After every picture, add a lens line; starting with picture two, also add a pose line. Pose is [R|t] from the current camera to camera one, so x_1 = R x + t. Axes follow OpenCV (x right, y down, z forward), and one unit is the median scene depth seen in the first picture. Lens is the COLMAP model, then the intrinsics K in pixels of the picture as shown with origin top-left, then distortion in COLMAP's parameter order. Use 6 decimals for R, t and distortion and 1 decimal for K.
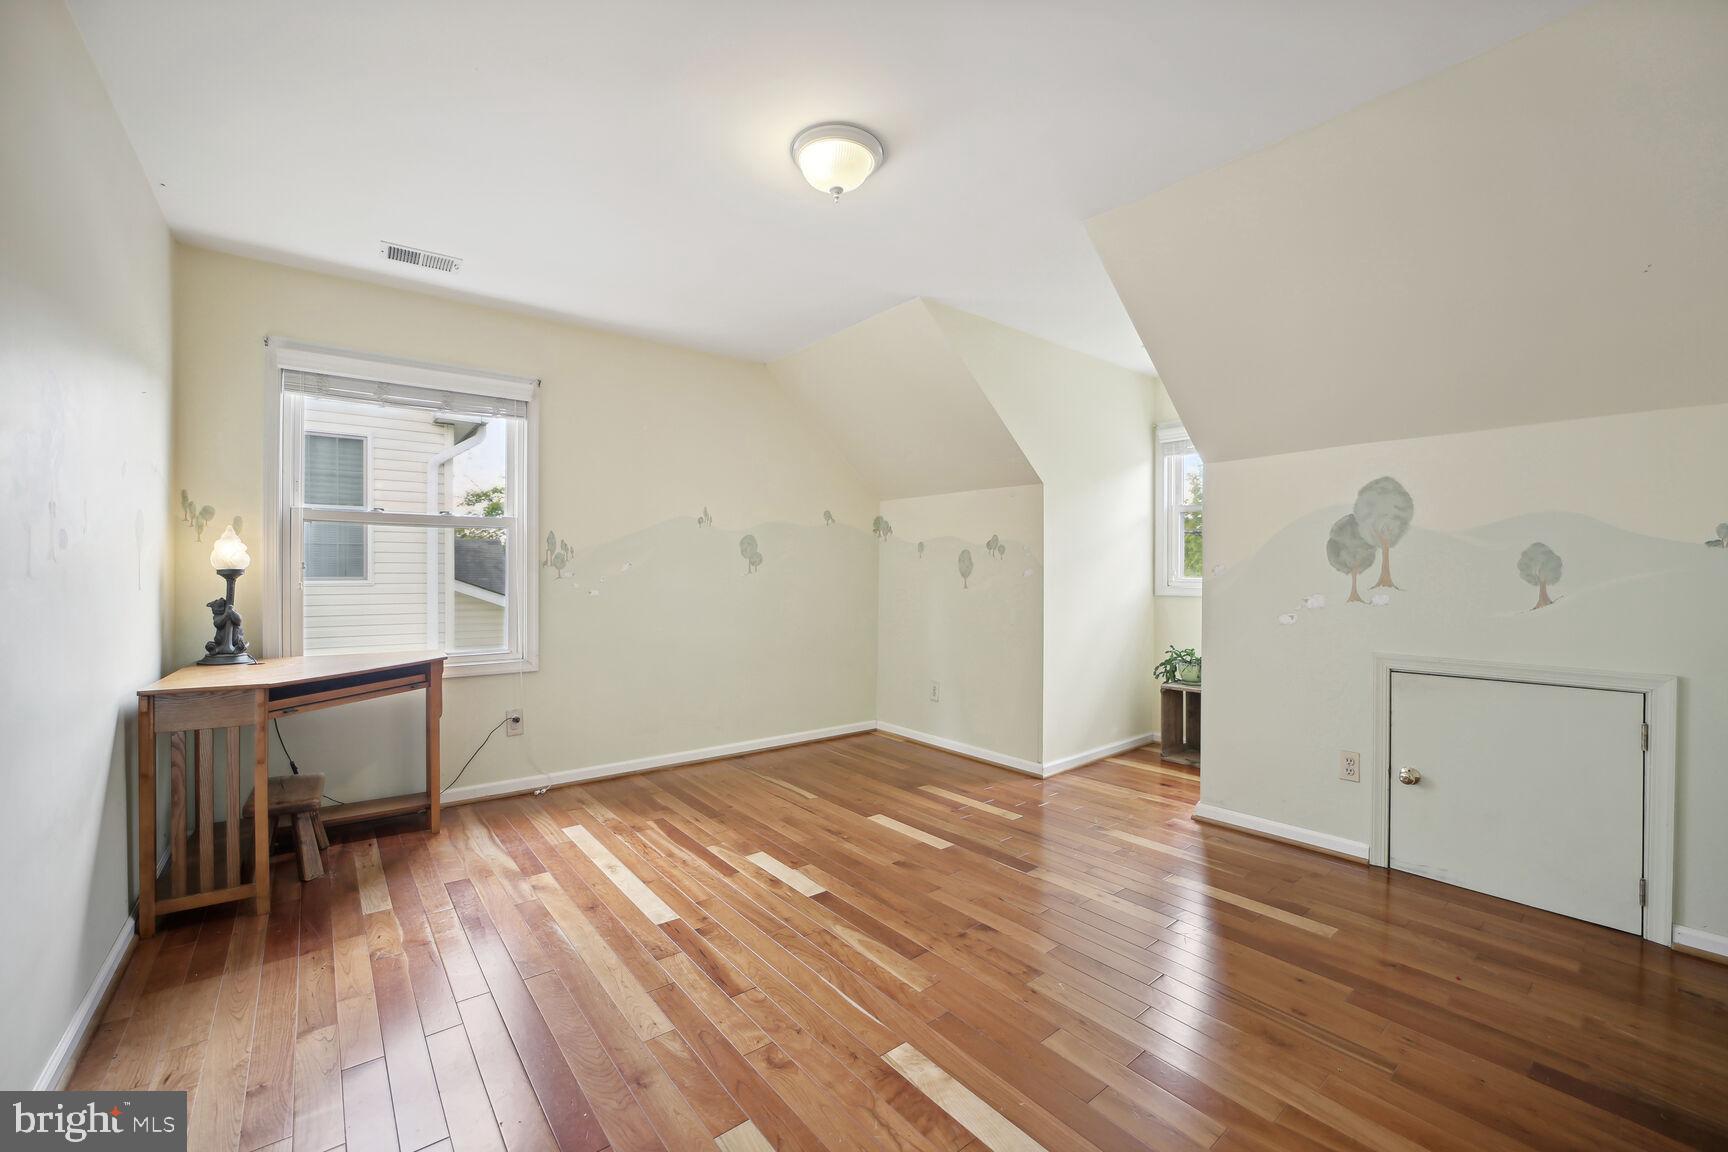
lens RADIAL K [[707.0, 0, 841.1], [0, 707.0, 578.2], [0, 0, 1]] dist [-0.000536, -0.000027]
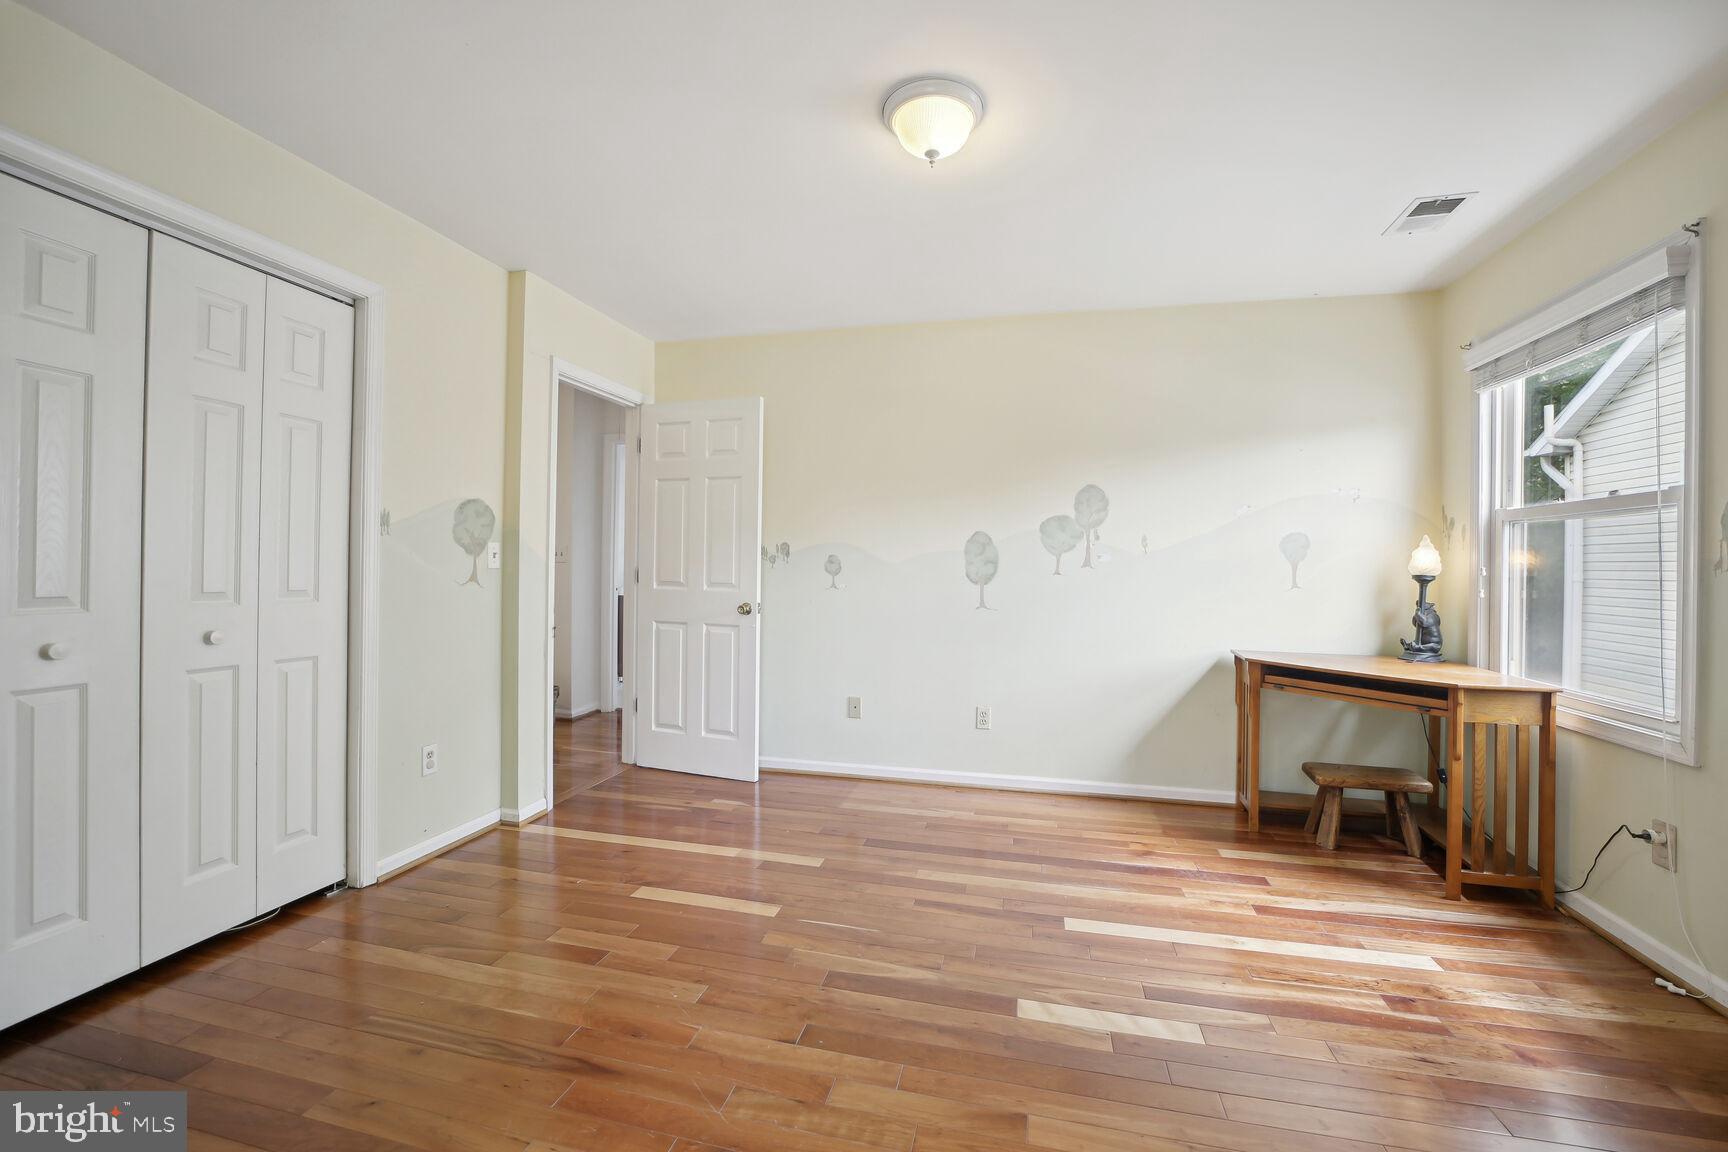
lens RADIAL K [[693.8, 0, 870.5], [0, 693.8, 586.8], [0, 0, 1]] dist [-0.033862, 0.000014]
pose [[-0.764198, 0.004944, -0.644963, 0.528791], [-0.015394, 0.999546, 0.025903, -0.009922], [0.644798, 0.029723, -0.763775, 1.394470]]
